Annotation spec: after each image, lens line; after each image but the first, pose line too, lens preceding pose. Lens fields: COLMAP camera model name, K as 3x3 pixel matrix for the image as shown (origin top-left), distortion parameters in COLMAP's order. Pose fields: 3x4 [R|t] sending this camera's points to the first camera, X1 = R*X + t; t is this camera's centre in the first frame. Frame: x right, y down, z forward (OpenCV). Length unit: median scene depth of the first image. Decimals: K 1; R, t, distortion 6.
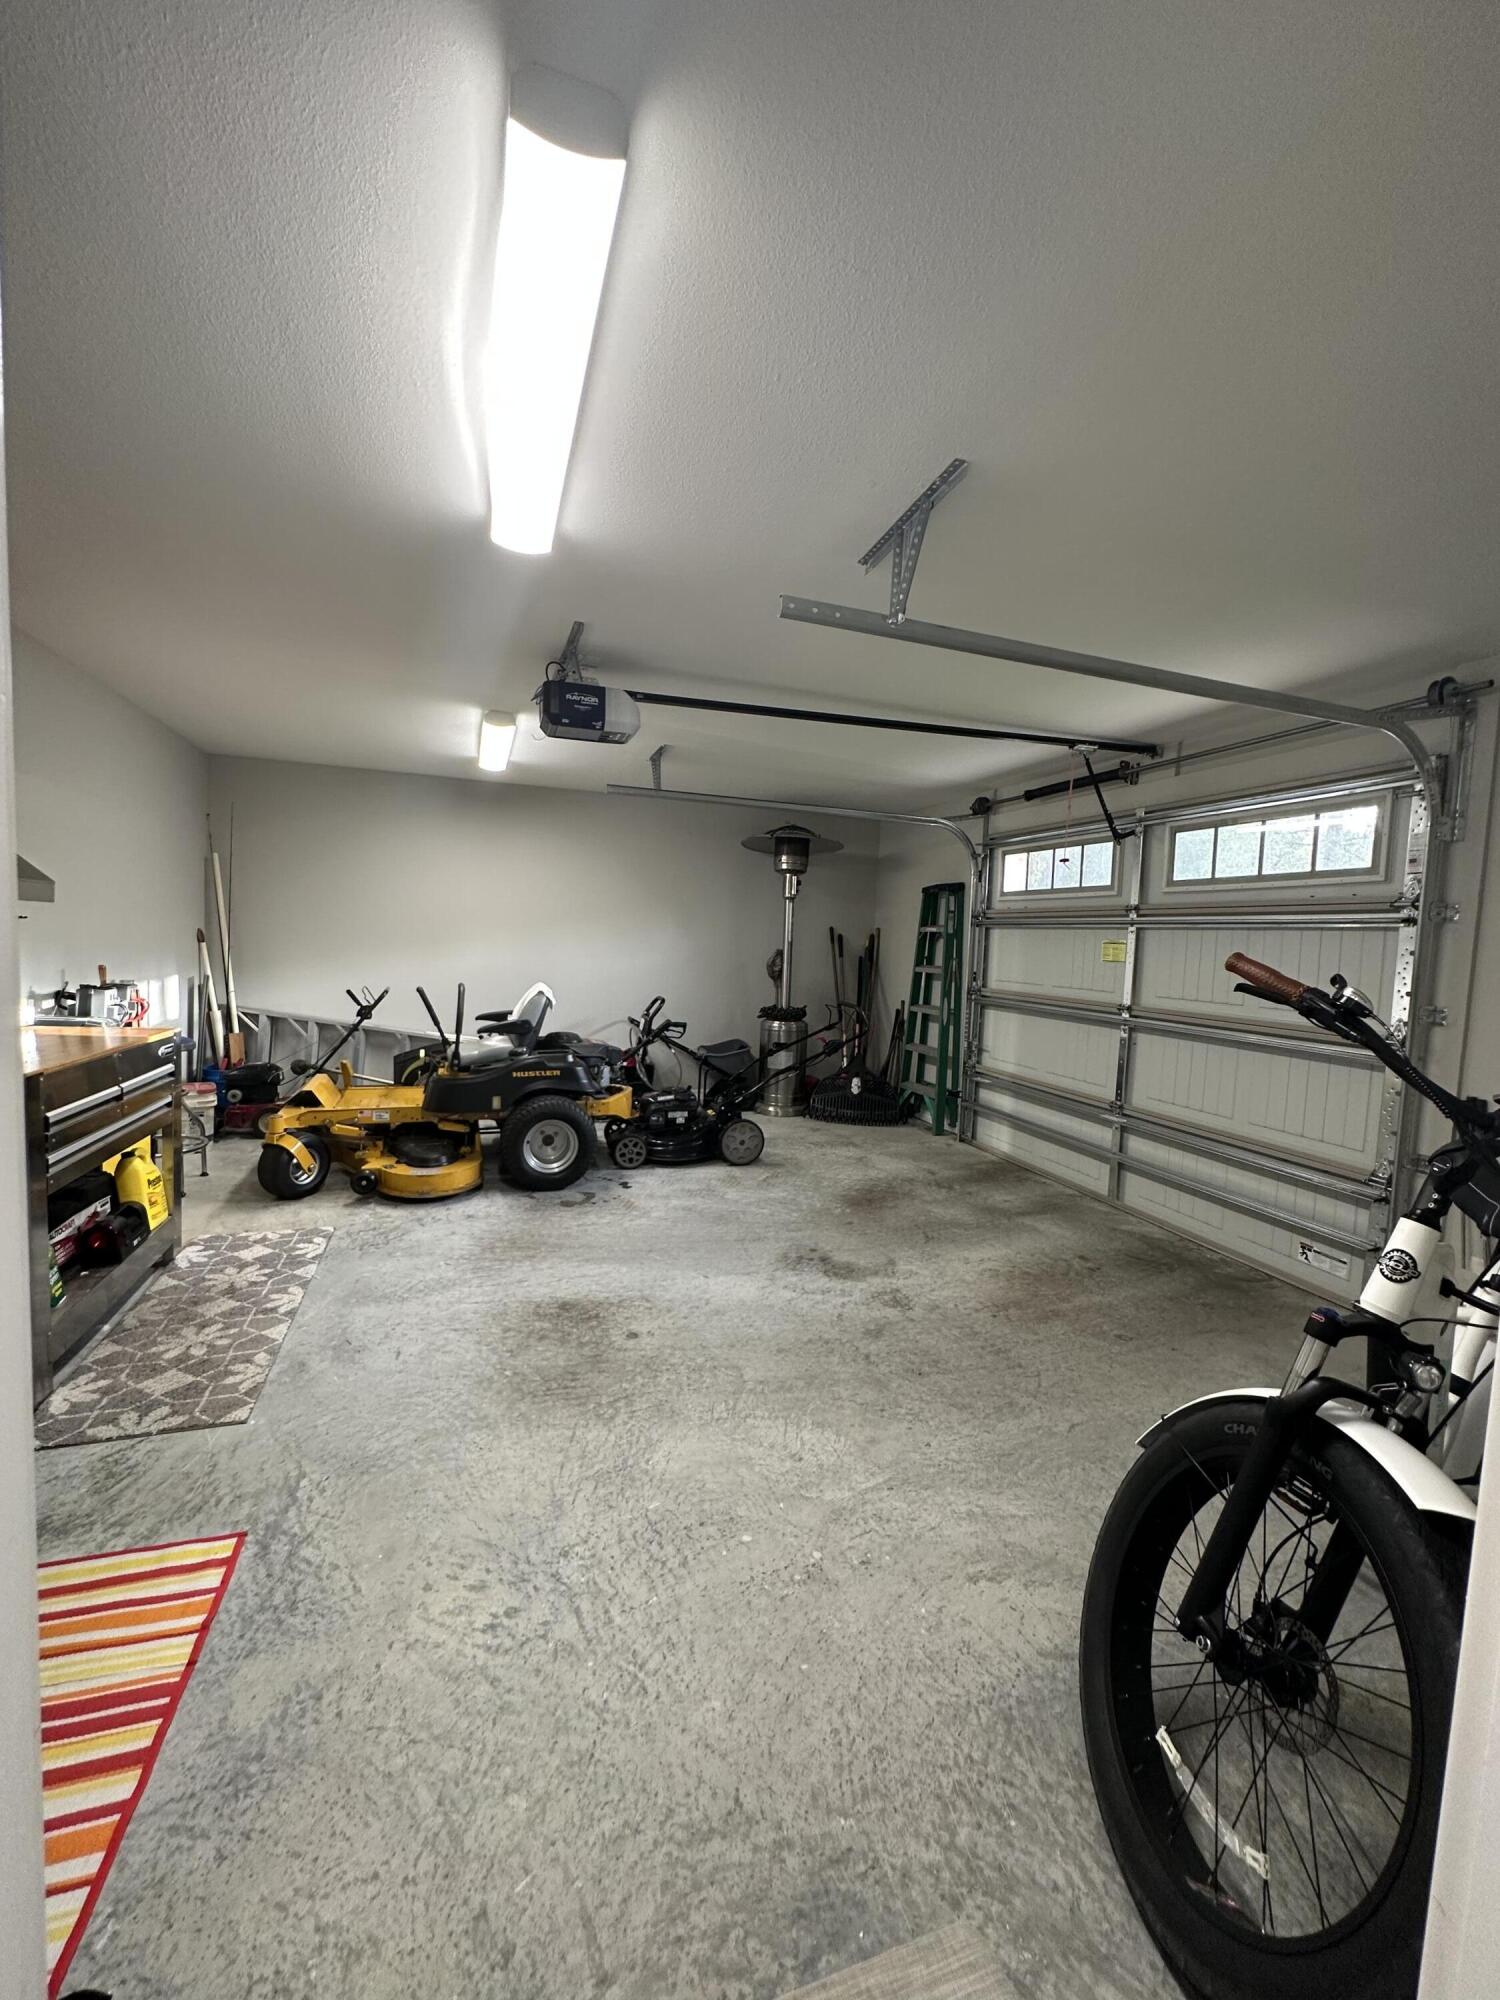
lens RADIAL K [[803.8, 0, 752.9], [0, 803.8, 1002.5], [0, 0, 1]] dist [0.000245, -0.000033]
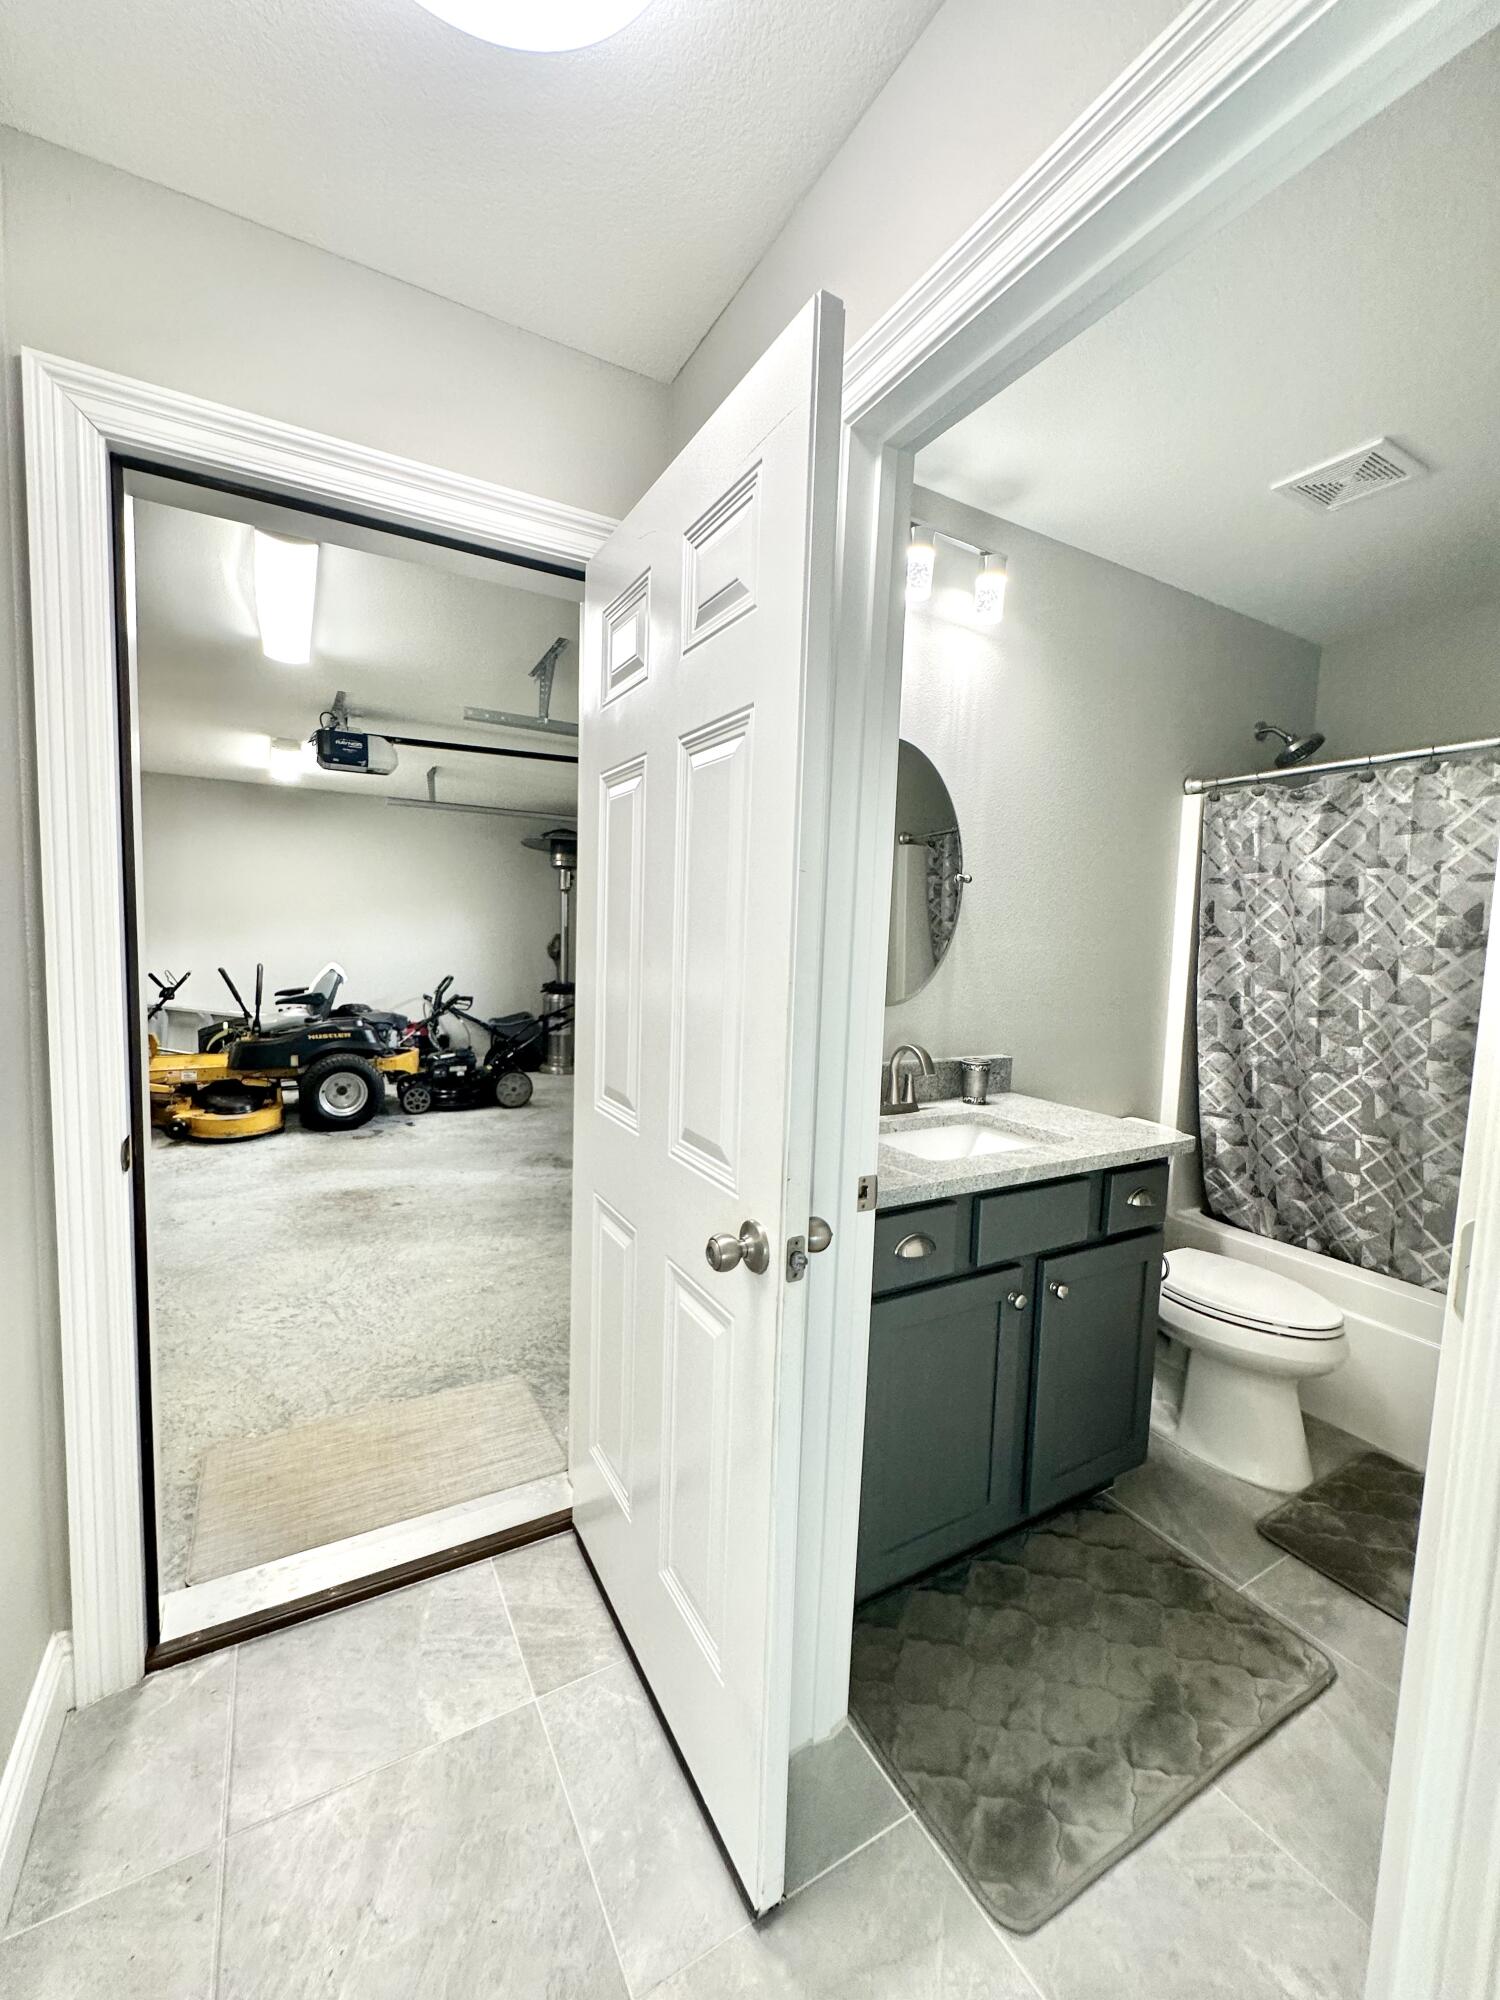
lens RADIAL K [[803.8, 0, 748.7], [0, 803.8, 1002.8], [0, 0, 1]] dist [0.000245, -0.000033]
pose [[0.982025, -0.026199, 0.186925, 0.129314], [0.023309, 0.999573, 0.017642, 0.031547], [-0.187307, -0.012968, 0.982216, -0.317408]]
